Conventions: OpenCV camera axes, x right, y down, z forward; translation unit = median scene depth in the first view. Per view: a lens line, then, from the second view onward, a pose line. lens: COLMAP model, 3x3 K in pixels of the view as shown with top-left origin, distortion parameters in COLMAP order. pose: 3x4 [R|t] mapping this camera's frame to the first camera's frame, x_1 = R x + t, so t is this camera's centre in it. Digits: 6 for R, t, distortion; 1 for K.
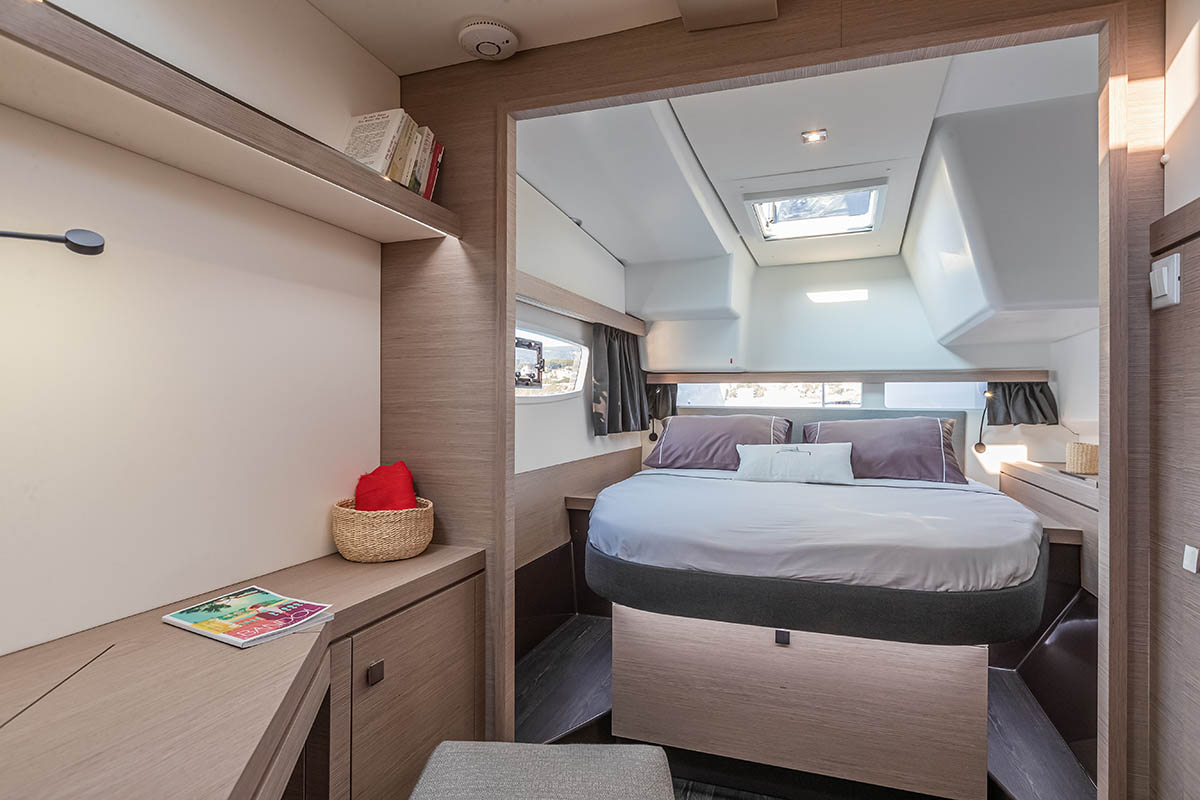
lens RADIAL K [[639.5, 0, 600.0], [0, 639.5, 400.0], [0, 0, 1]] dist [-0.061349, -0.000034]
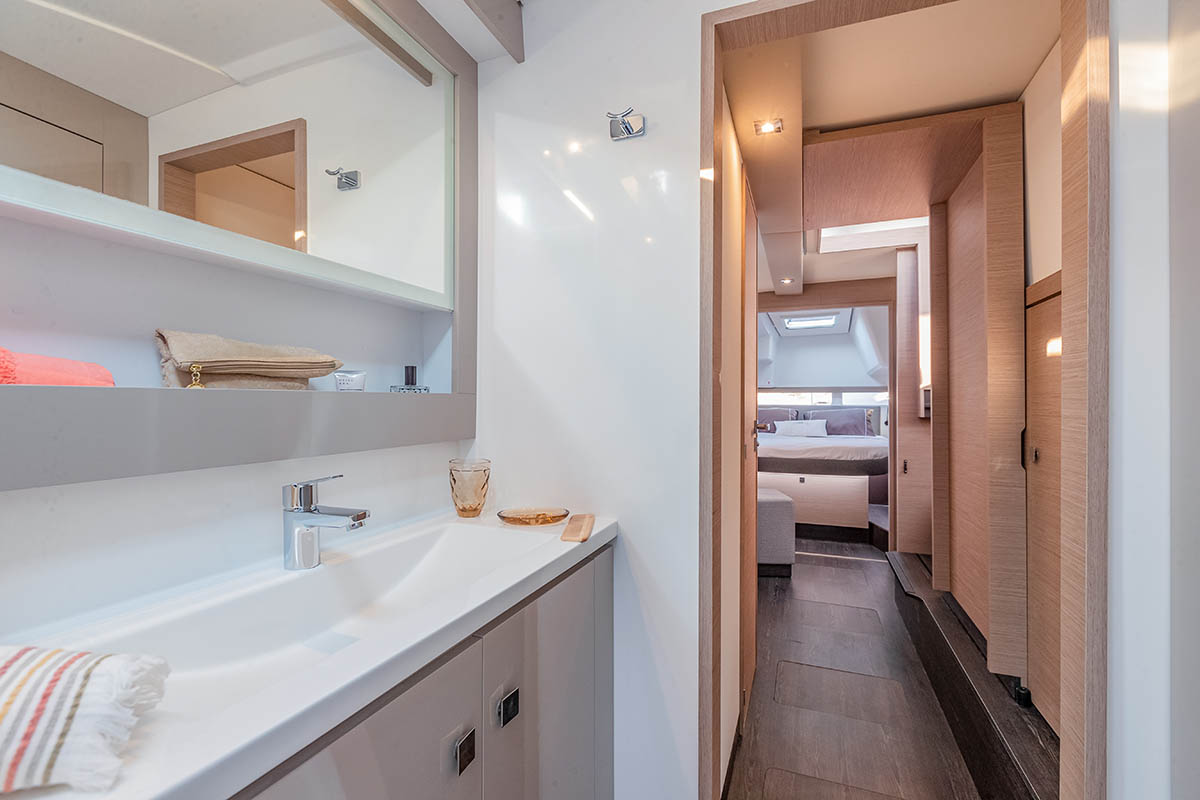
lens RADIAL K [[533.9, 0, 600.0], [0, 533.9, 400.0], [0, 0, 1]] dist [-0.000536, -0.000042]
pose [[0.999468, -0.004578, -0.032286, -0.365897], [0.004622, 0.999989, 0.001272, -0.011426], [0.032279, -0.001421, 0.999478, -0.980945]]
